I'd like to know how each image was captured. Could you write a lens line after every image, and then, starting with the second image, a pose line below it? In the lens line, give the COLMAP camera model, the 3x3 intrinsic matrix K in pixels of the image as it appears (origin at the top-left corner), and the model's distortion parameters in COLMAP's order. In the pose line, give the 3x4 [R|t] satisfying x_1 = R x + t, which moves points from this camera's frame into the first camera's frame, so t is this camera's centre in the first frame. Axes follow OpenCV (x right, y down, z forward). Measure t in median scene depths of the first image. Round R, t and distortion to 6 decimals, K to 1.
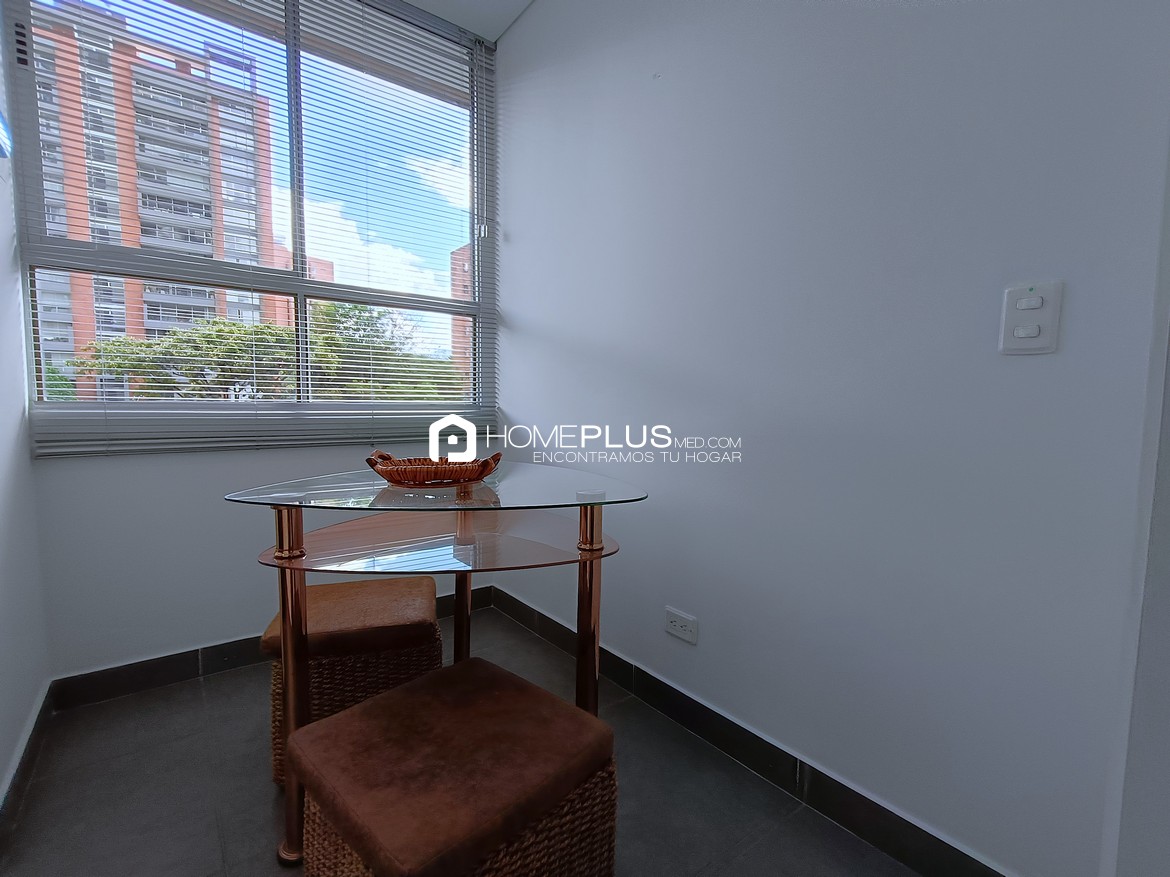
lens RADIAL K [[543.4, 0, 588.6], [0, 543.4, 438.4], [0, 0, 1]] dist [0.004164, -0.000738]
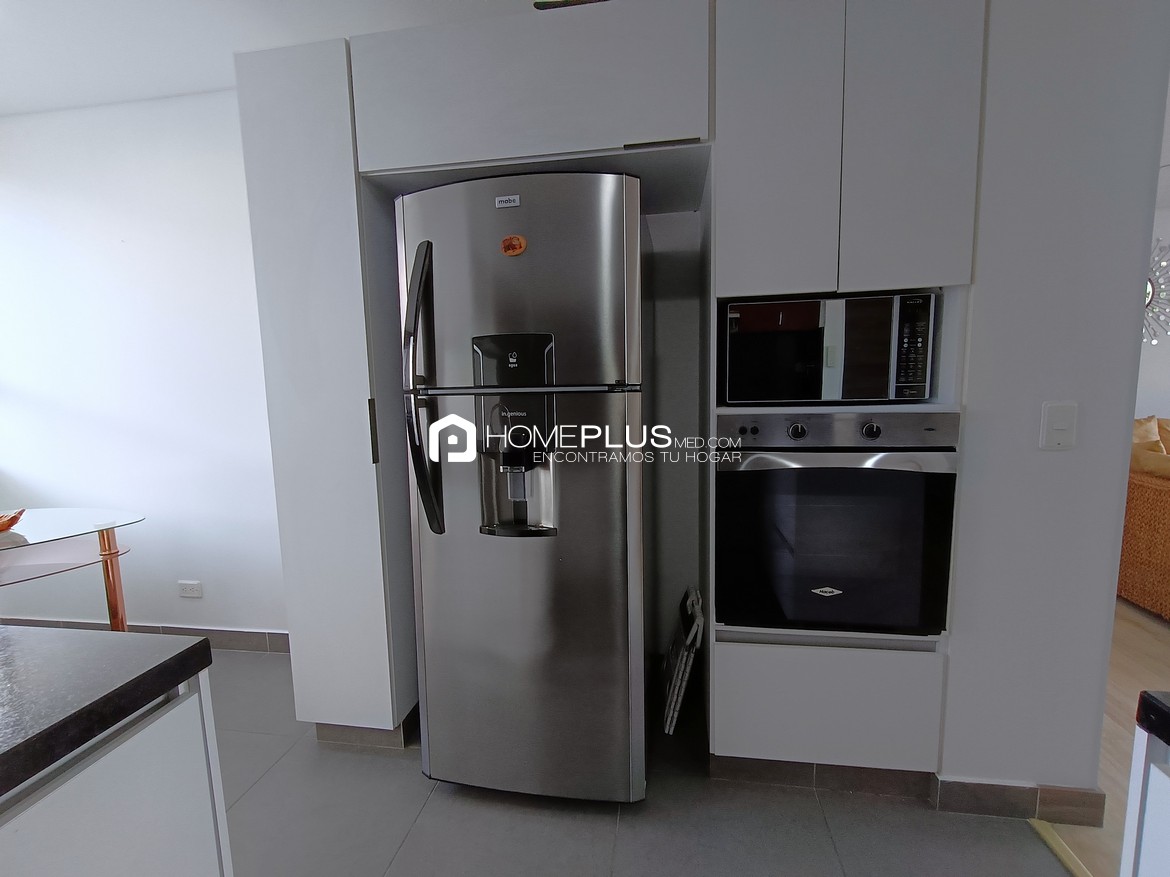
lens RADIAL K [[543.4, 0, 584.8], [0, 543.4, 441.4], [0, 0, 1]] dist [0.004164, -0.000738]
pose [[0.735815, -0.110291, 0.668140, -0.002914], [0.078831, 0.993891, 0.077247, -0.162448], [-0.672578, -0.004170, 0.740014, -1.248057]]
